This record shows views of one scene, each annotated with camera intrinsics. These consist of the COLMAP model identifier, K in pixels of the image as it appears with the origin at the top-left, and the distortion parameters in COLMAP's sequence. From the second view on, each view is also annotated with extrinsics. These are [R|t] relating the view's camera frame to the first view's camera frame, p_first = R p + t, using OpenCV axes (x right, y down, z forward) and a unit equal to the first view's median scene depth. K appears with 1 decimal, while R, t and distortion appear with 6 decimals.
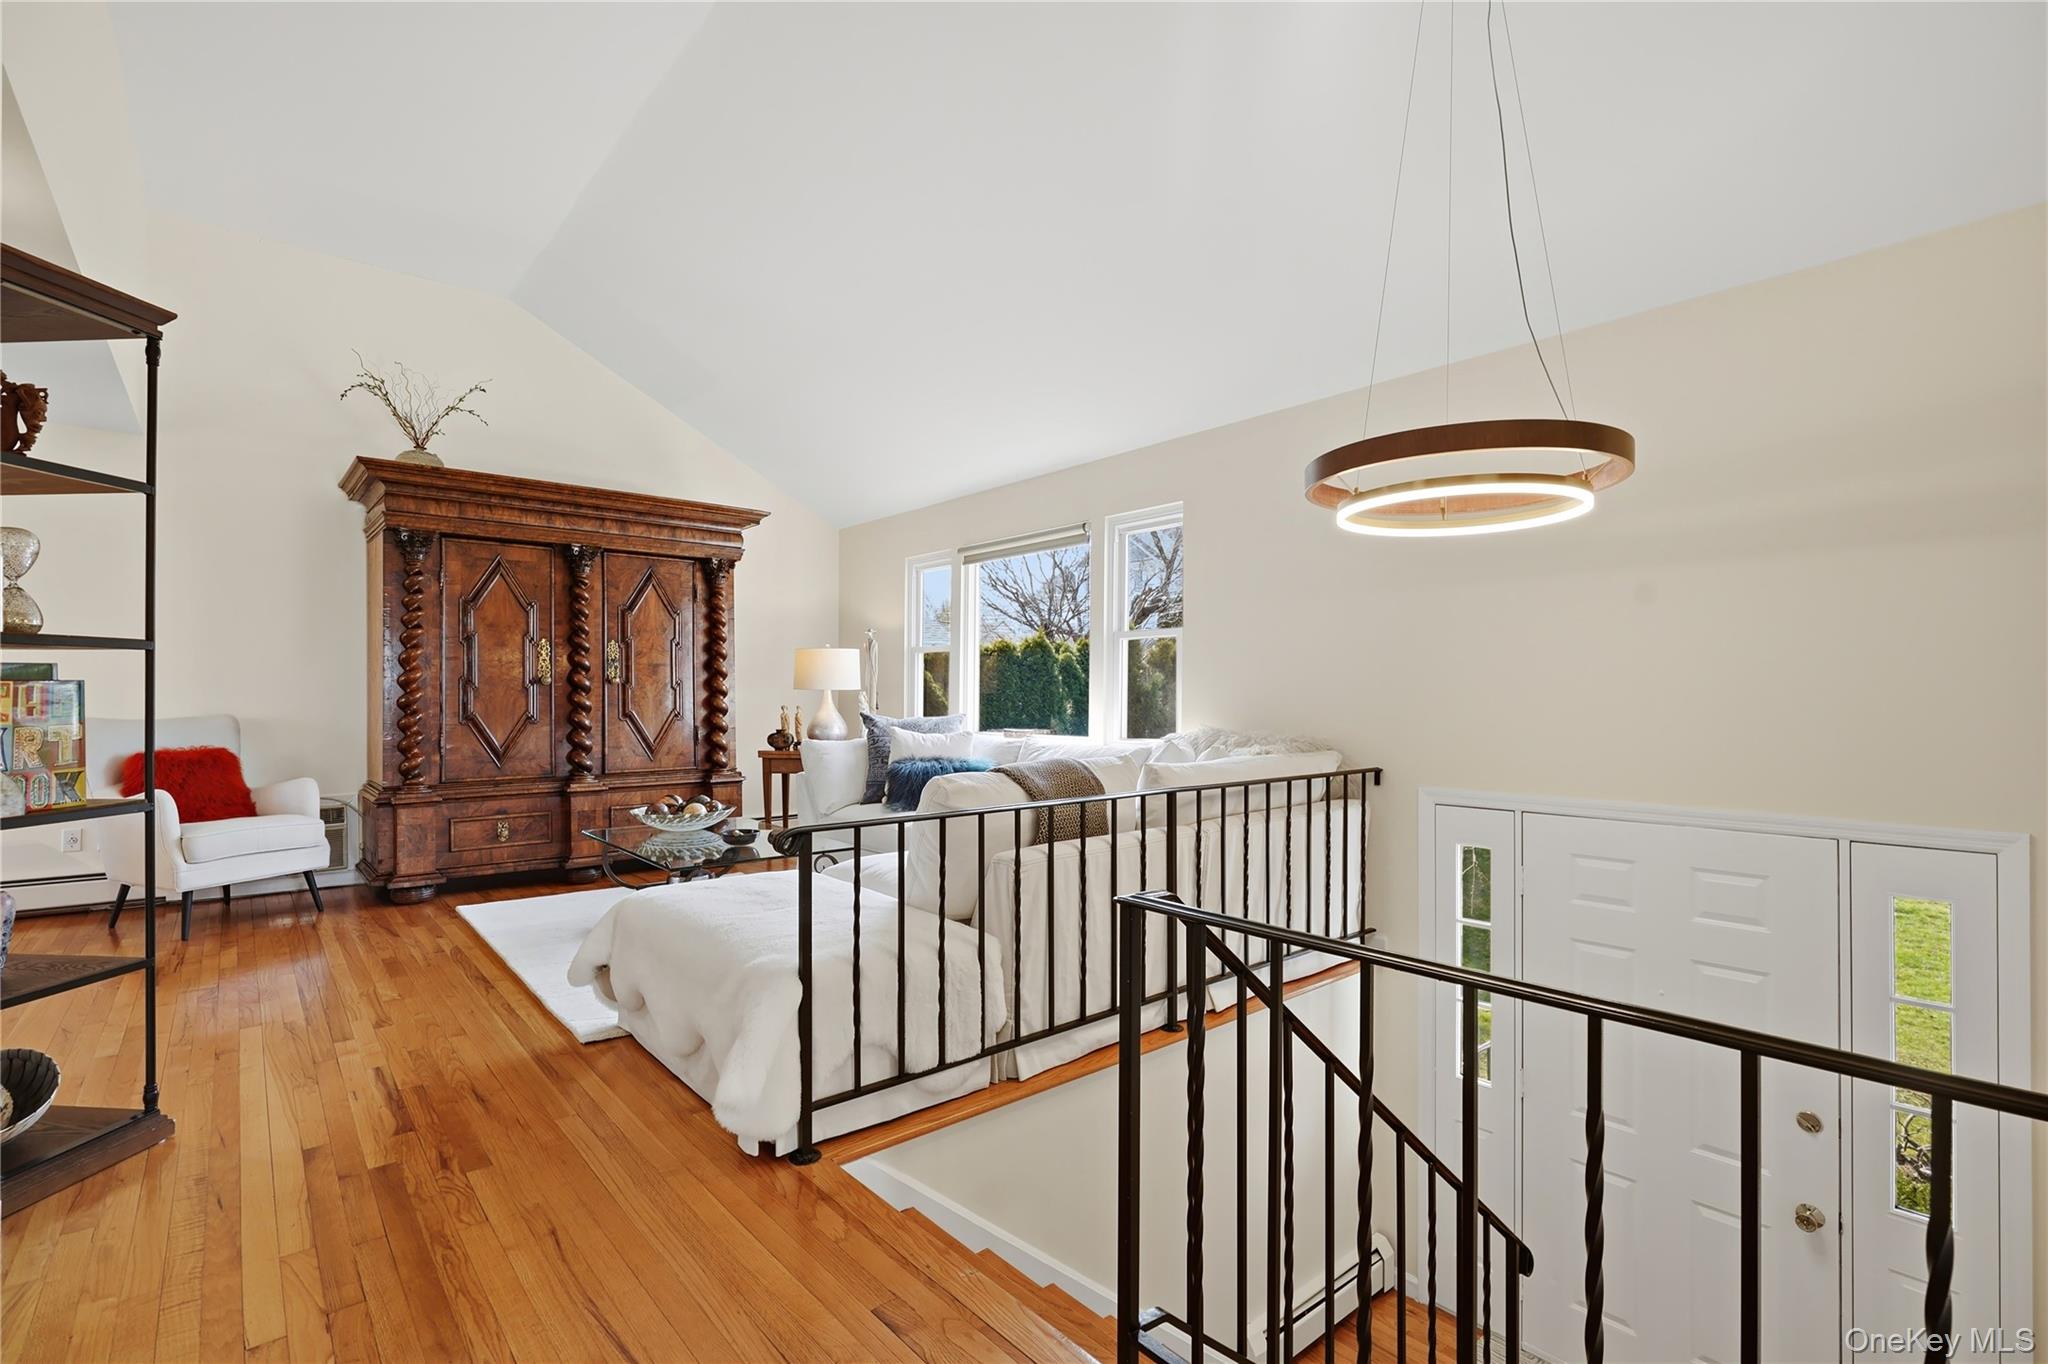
lens RADIAL K [[944.4, 0, 1031.0], [0, 944.4, 696.1], [0, 0, 1]] dist [-0.008923, 0.002325]
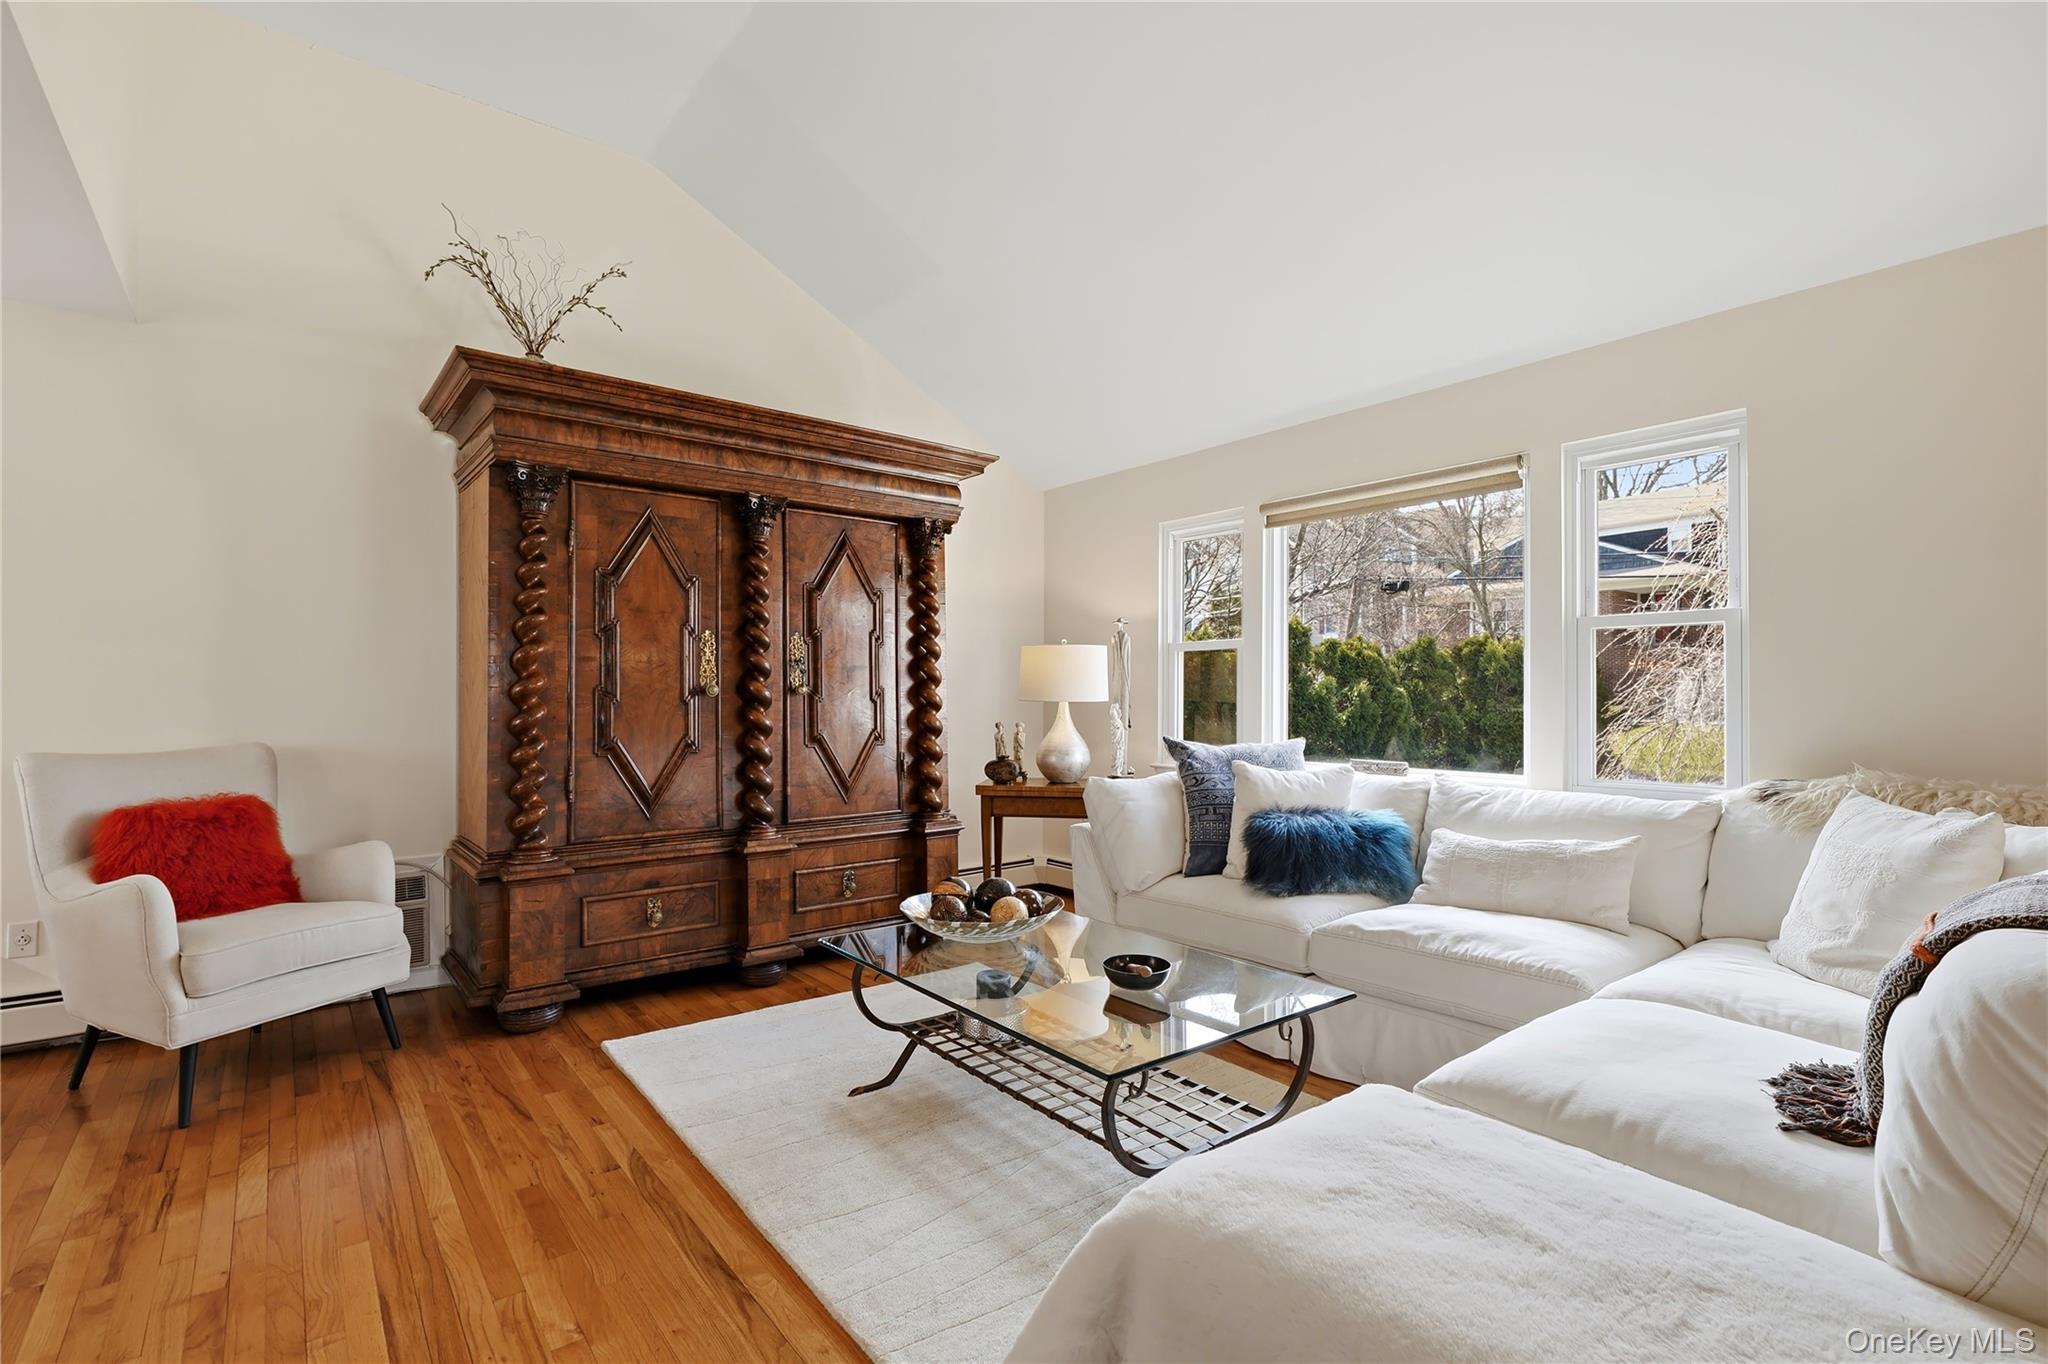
lens RADIAL K [[944.4, 0, 1029.2], [0, 944.4, 687.6], [0, 0, 1]] dist [-0.008923, 0.002325]
pose [[0.999579, 0.000108, -0.029027, -0.268019], [-0.000359, 0.999963, -0.008645, -0.013087], [0.029025, 0.008652, 0.999541, 0.323017]]
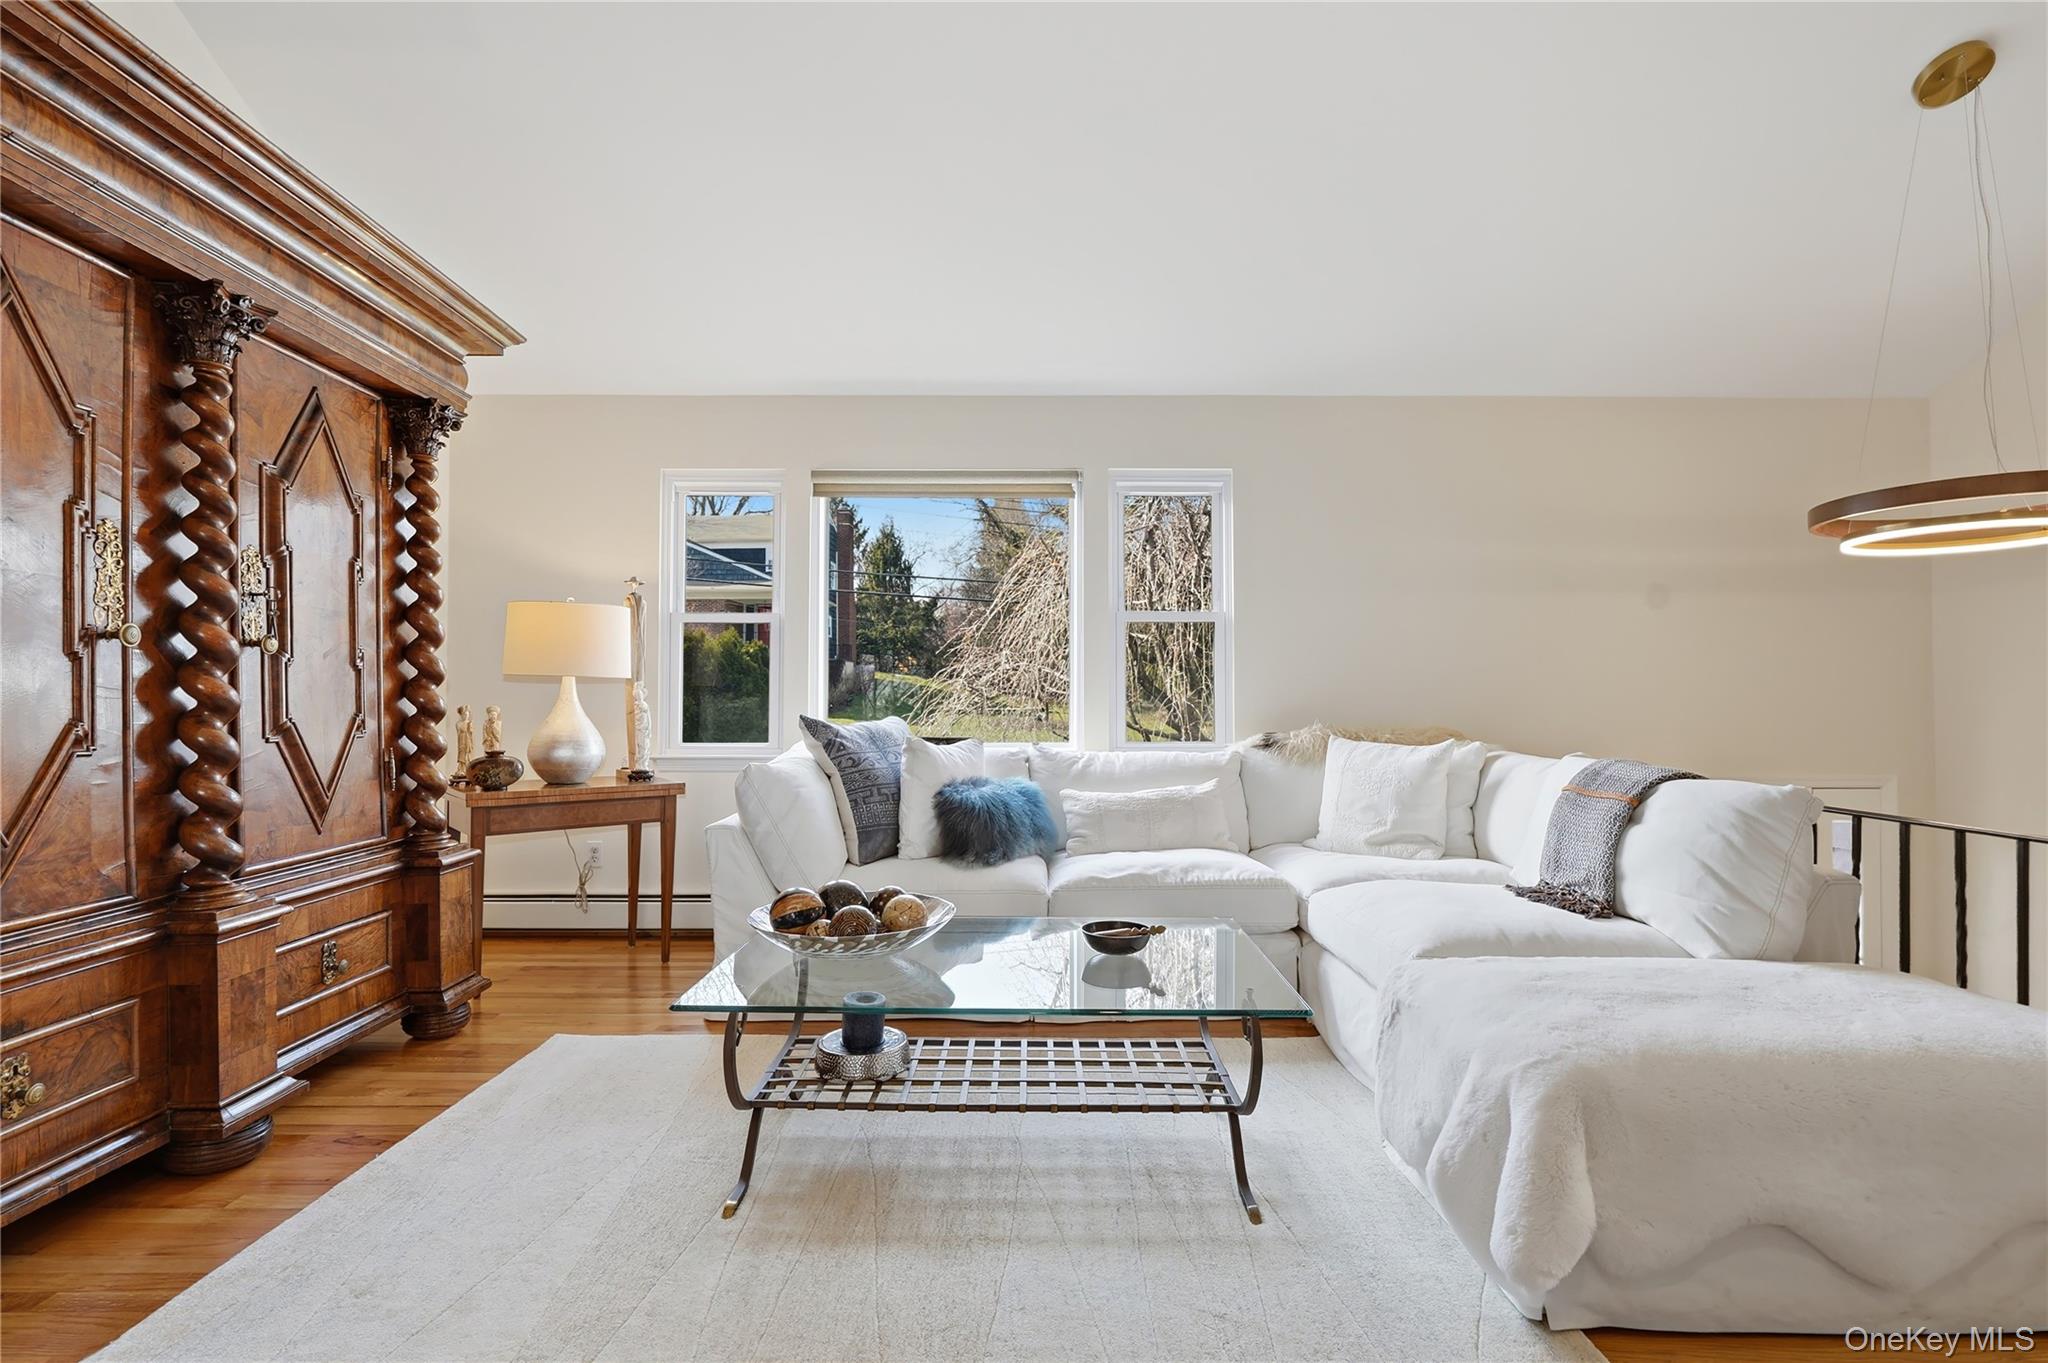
lens RADIAL K [[944.4, 0, 1091.2], [0, 944.4, 687.3], [0, 0, 1]] dist [-0.008923, 0.002325]
pose [[0.638250, 0.010108, 0.769762, -0.548067], [-0.003610, 0.999942, -0.010137, 0.005084], [-0.769820, 0.003691, 0.638250, 0.487381]]
